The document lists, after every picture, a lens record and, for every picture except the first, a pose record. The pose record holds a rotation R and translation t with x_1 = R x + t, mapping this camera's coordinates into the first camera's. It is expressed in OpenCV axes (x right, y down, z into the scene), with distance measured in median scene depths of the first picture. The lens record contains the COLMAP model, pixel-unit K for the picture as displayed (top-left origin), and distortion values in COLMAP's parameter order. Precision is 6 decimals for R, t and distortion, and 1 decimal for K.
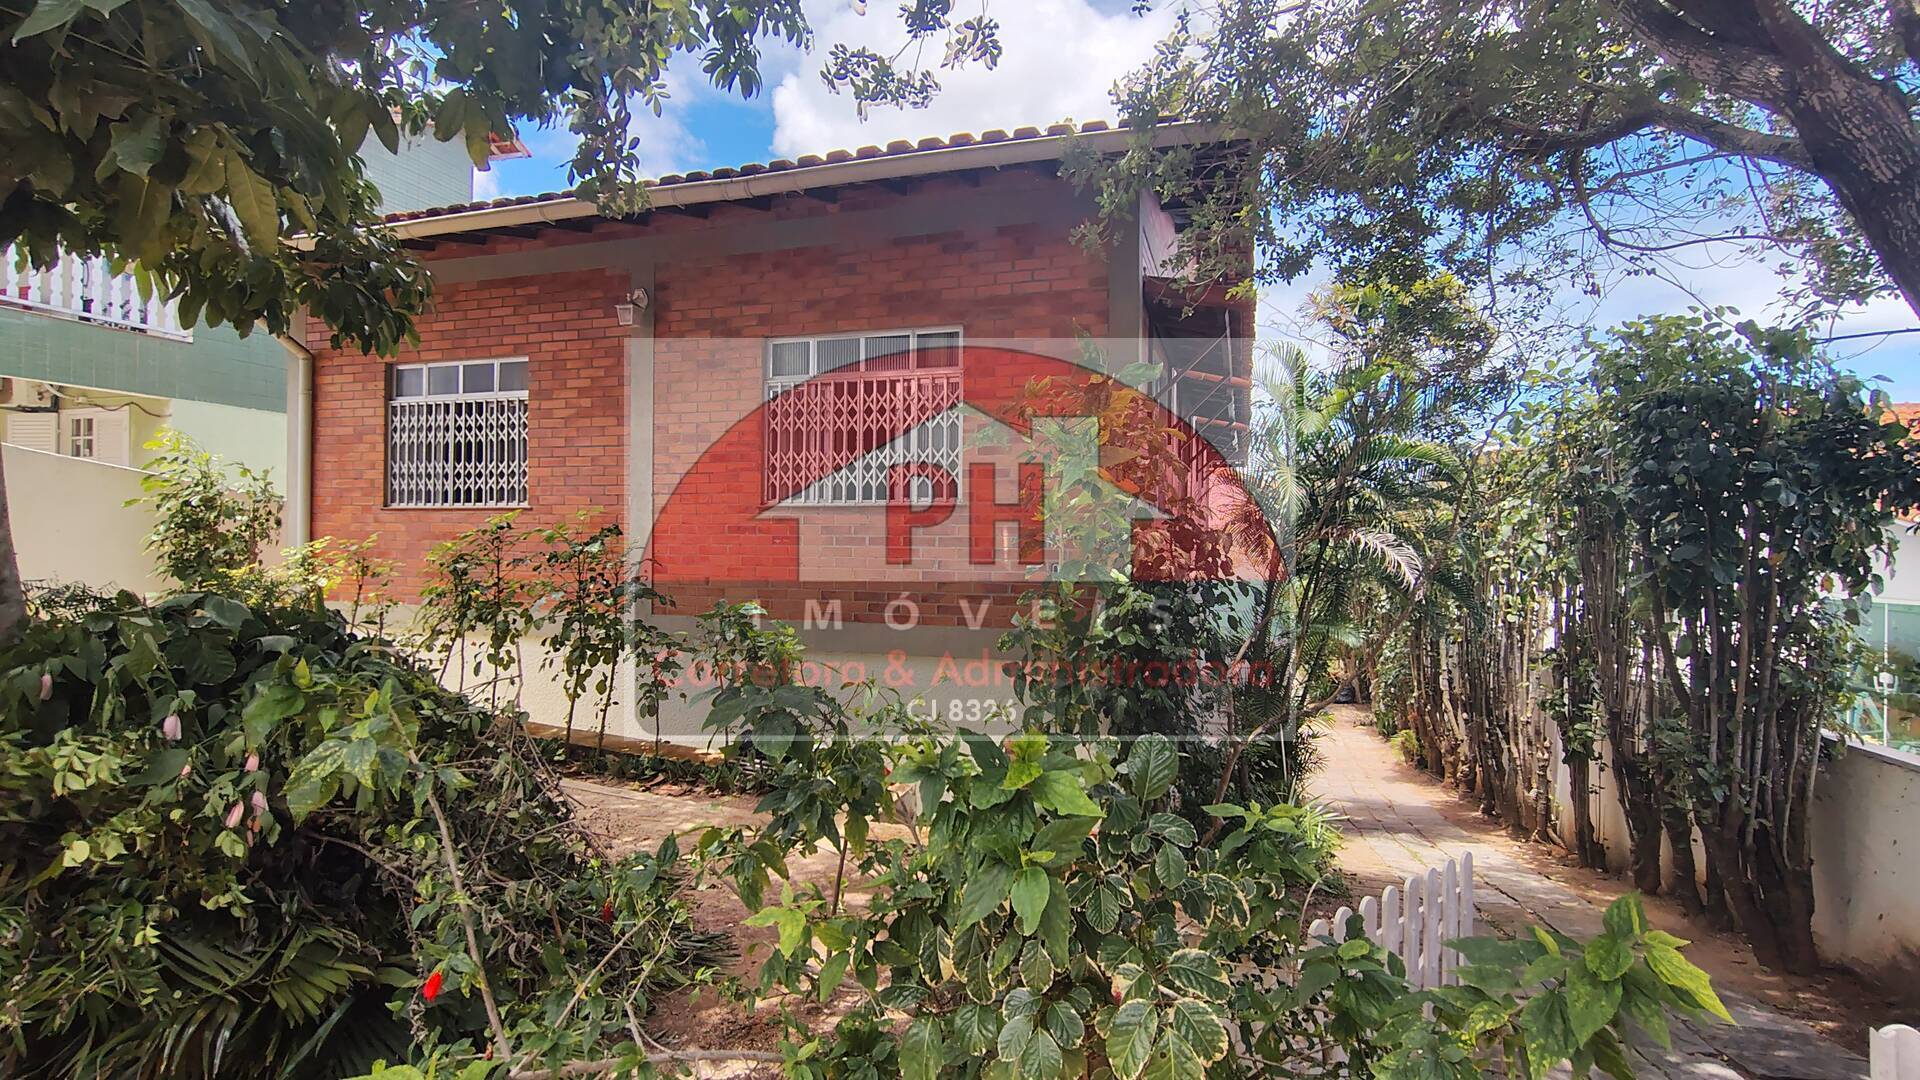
lens RADIAL K [[852.8, 0, 986.2], [0, 852.8, 538.2], [0, 0, 1]] dist [0.002110, 0.000913]
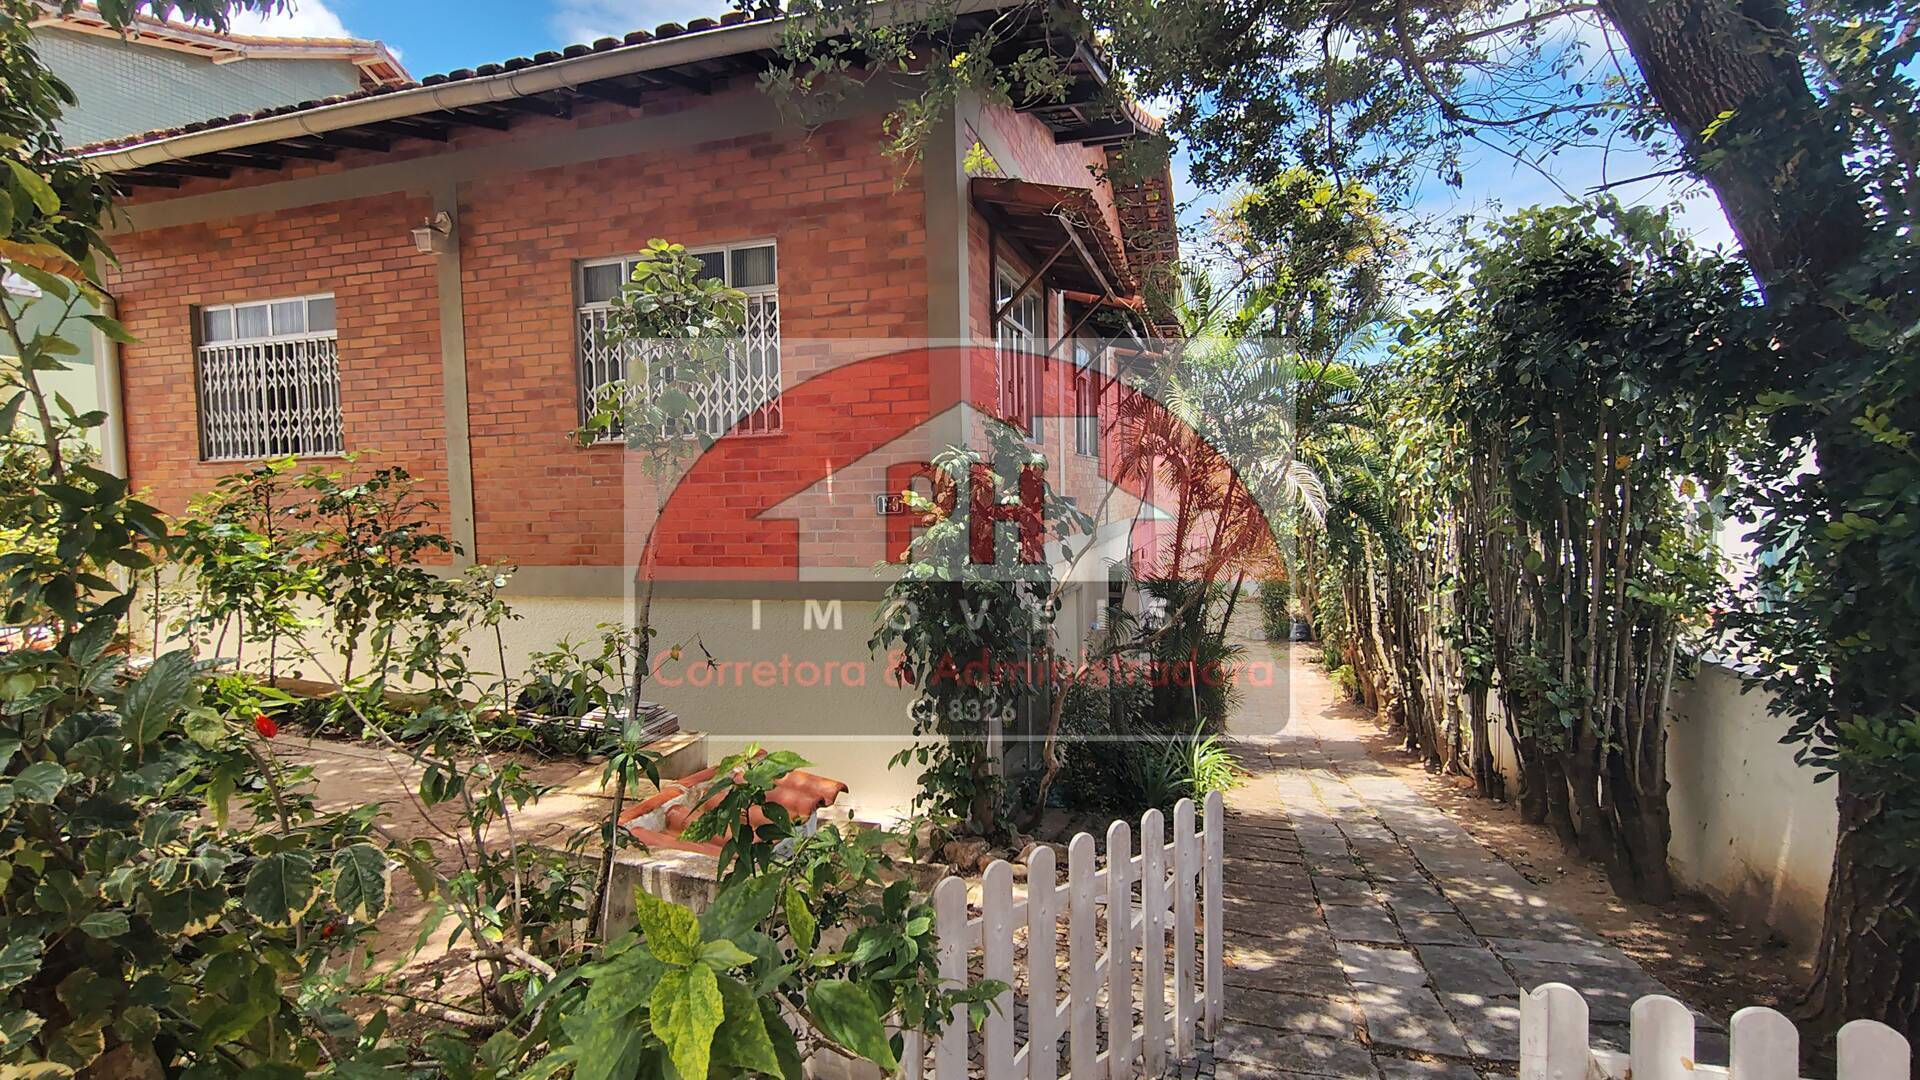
lens RADIAL K [[852.8, 0, 986.2], [0, 852.8, 538.2], [0, 0, 1]] dist [0.002110, 0.000913]
pose [[0.999526, -0.030417, 0.004746, 0.151464], [0.030103, 0.997967, 0.056172, 0.021628], [-0.006445, -0.056002, 0.998410, 0.057785]]
